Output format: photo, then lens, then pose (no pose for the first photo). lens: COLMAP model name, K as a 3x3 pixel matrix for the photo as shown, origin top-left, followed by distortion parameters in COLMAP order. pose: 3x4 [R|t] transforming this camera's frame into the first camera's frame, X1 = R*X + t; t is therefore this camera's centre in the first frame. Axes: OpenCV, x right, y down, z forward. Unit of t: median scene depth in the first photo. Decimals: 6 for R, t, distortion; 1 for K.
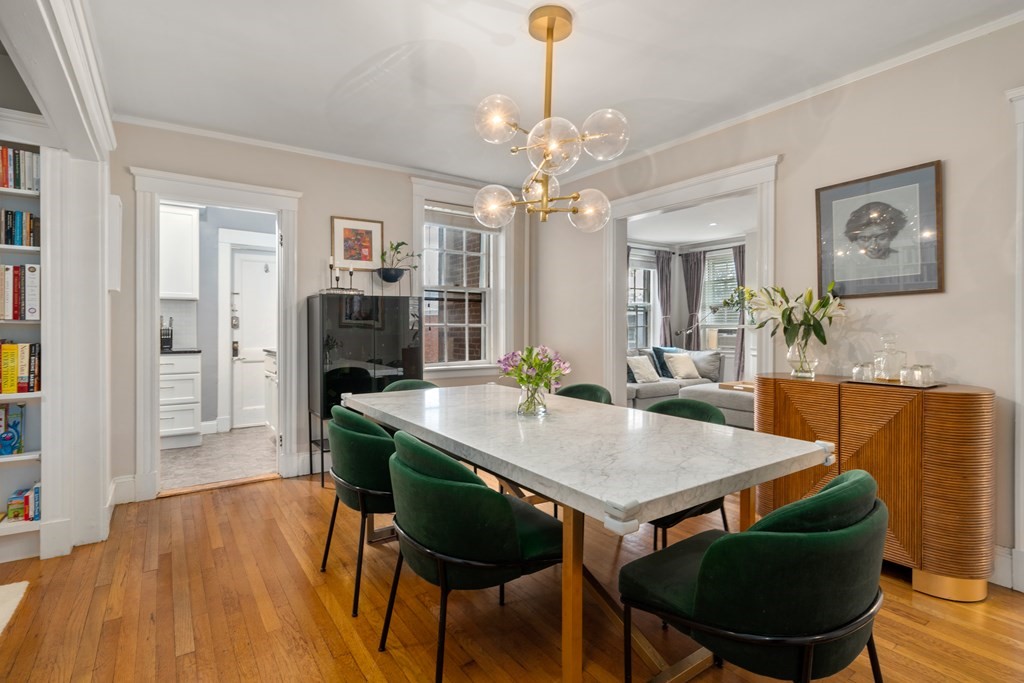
lens RADIAL K [[499.5, 0, 508.1], [0, 499.5, 328.4], [0, 0, 1]] dist [-0.003036, 0.001138]
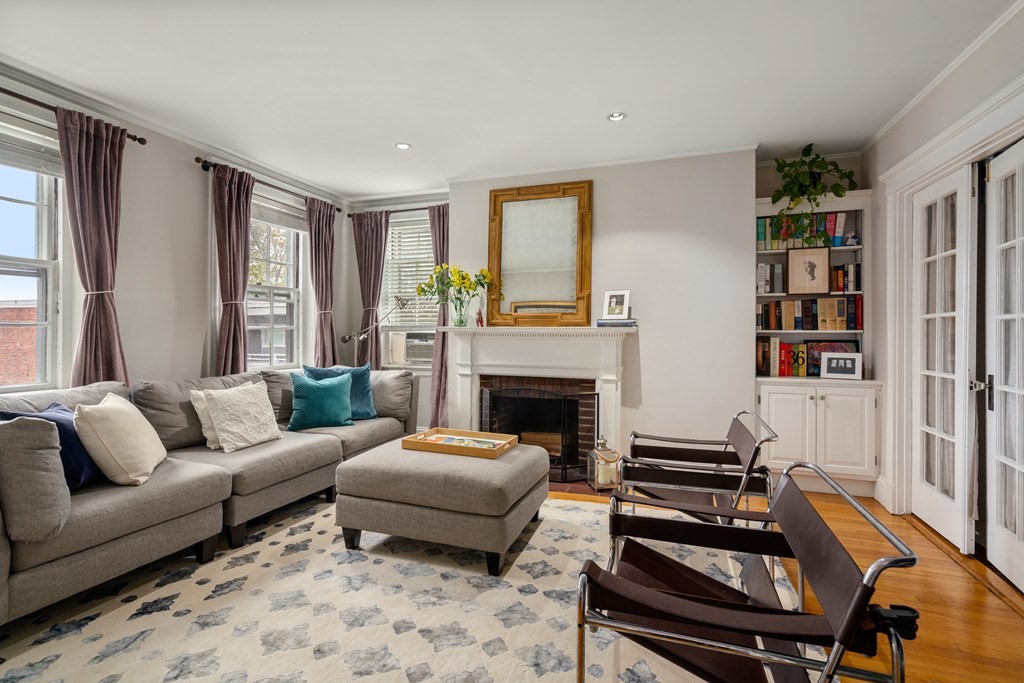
lens RADIAL K [[474.9, 0, 518.4], [0, 474.9, 332.8], [0, 0, 1]] dist [-0.002927, 0.000780]
pose [[0.797252, -0.000540, 0.603647, 0.161314], [-0.002667, 0.999987, 0.004416, -0.001594], [-0.603641, -0.005130, 0.797240, 0.415364]]
